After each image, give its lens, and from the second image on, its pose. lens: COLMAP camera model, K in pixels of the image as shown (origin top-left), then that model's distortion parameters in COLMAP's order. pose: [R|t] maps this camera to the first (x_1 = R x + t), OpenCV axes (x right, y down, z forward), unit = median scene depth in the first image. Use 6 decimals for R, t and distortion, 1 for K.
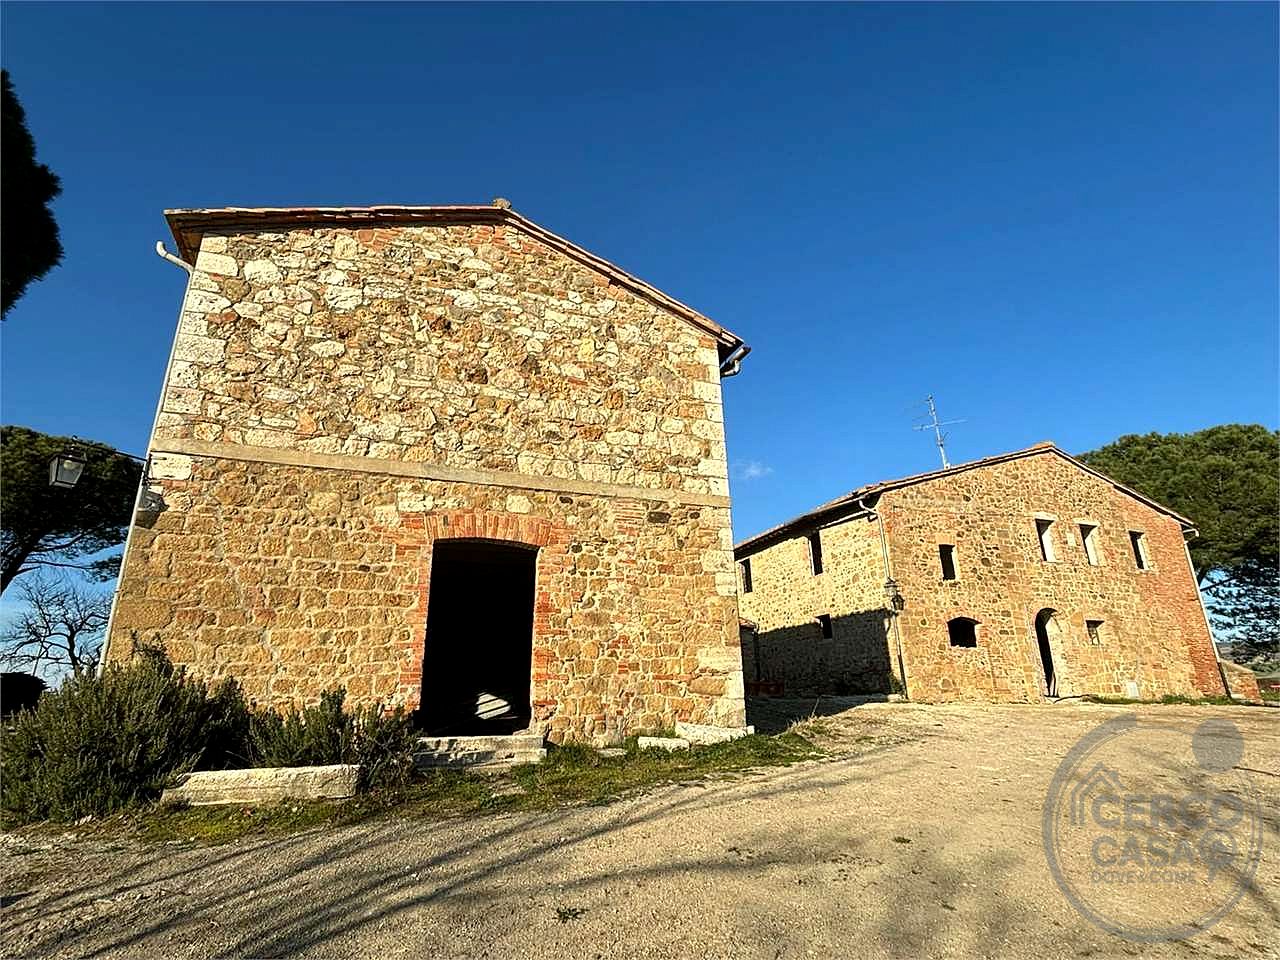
lens RADIAL K [[674.8, 0, 647.8], [0, 674.8, 478.0], [0, 0, 1]] dist [0.014541, -0.002310]
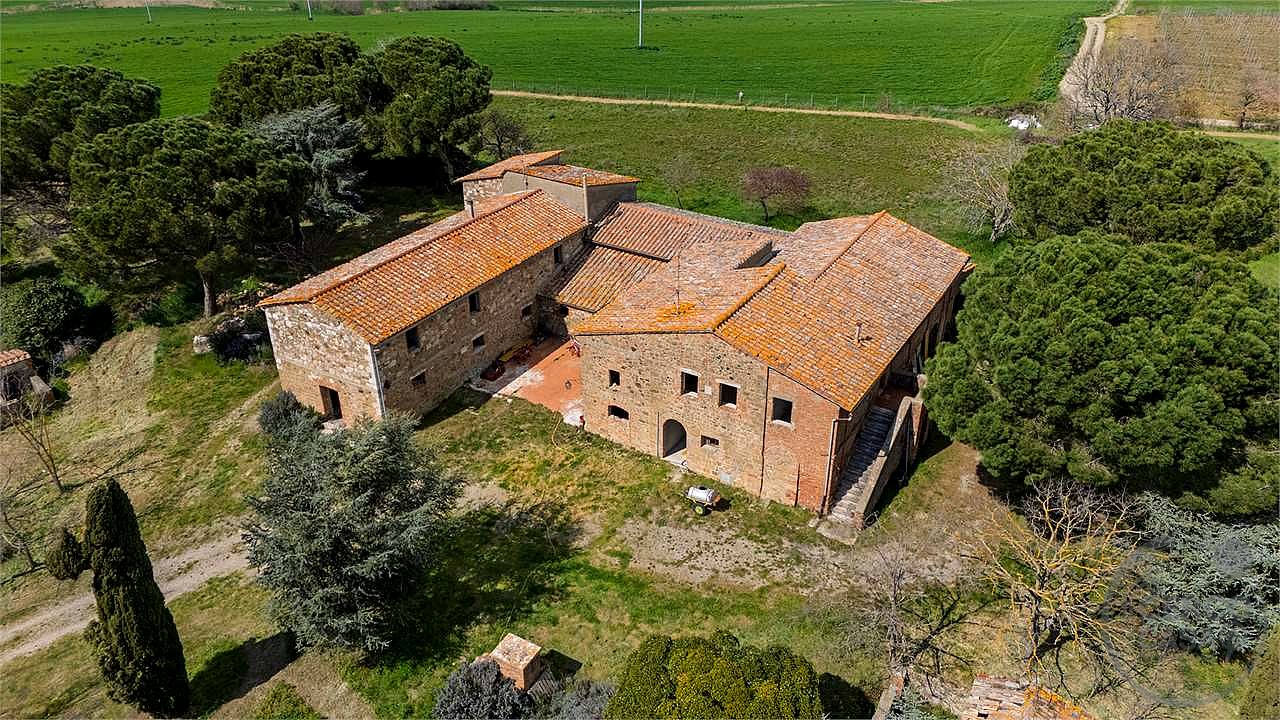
lens RADIAL K [[927.3, 0, 645.6], [0, 927.3, 360.4], [0, 0, 1]] dist [0.059989, -0.051046]
pose [[0.604428, 0.411739, -0.682011, 4.348329], [0.249652, 0.715073, 0.652951, -2.988730], [0.756532, -0.564927, 0.329419, 0.646096]]
